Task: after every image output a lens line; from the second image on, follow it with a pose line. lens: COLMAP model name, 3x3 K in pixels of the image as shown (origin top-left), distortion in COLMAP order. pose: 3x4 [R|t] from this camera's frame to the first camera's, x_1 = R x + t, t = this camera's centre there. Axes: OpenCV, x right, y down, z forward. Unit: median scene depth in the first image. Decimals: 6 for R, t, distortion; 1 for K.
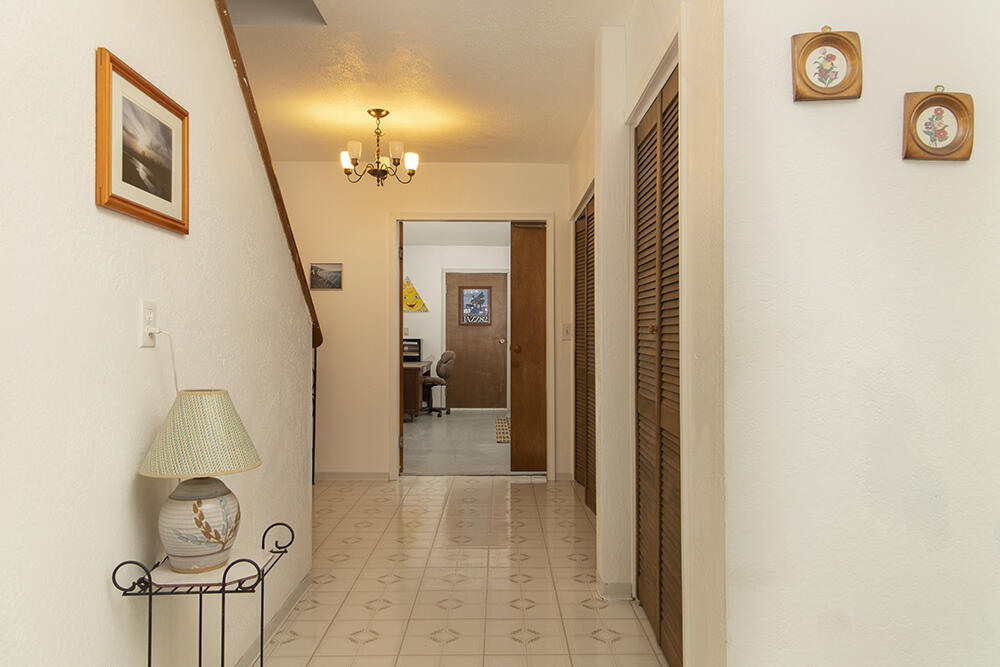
lens RADIAL K [[696.9, 0, 500.0], [0, 696.9, 333.5], [0, 0, 1]] dist [-0.149318, 0.112326]
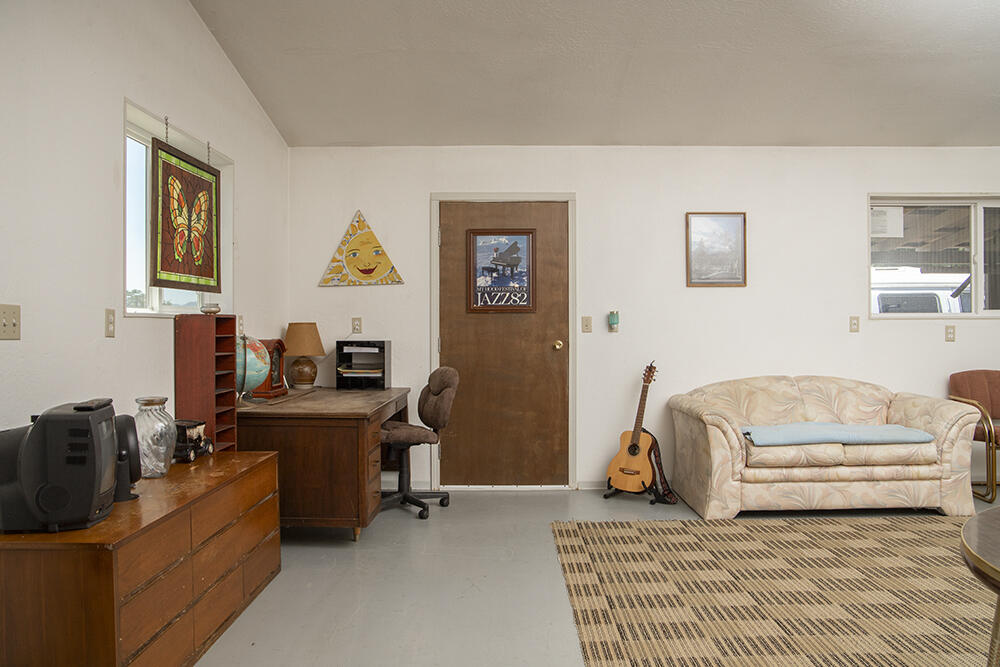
lens RADIAL K [[705.5, 0, 500.0], [0, 705.5, 333.5], [0, 0, 1]] dist [-0.001971, -0.000416]
pose [[0.999780, -0.004782, -0.020442, -0.026813], [0.005044, 0.999905, 0.012799, -0.002958], [0.020379, -0.012899, 0.999709, 0.519953]]
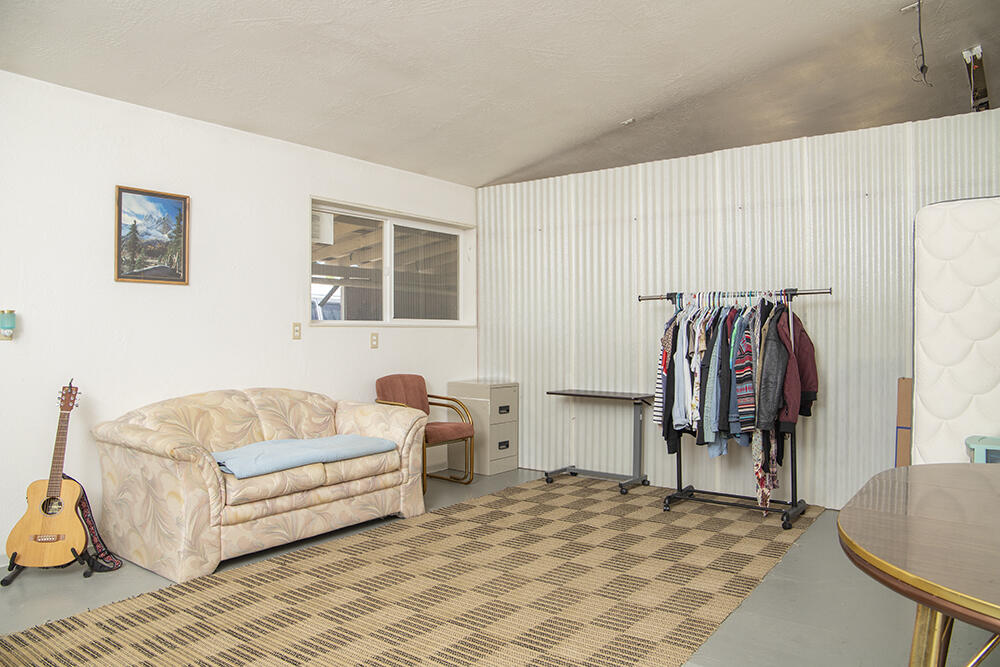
lens RADIAL K [[696.9, 0, 500.0], [0, 696.9, 333.5], [0, 0, 1]] dist [-0.149318, 0.112326]
pose [[0.620471, -0.000774, 0.784229, -0.062422], [-0.007191, 0.999952, 0.006676, -0.004299], [-0.784197, -0.009782, 0.620435, 0.630025]]
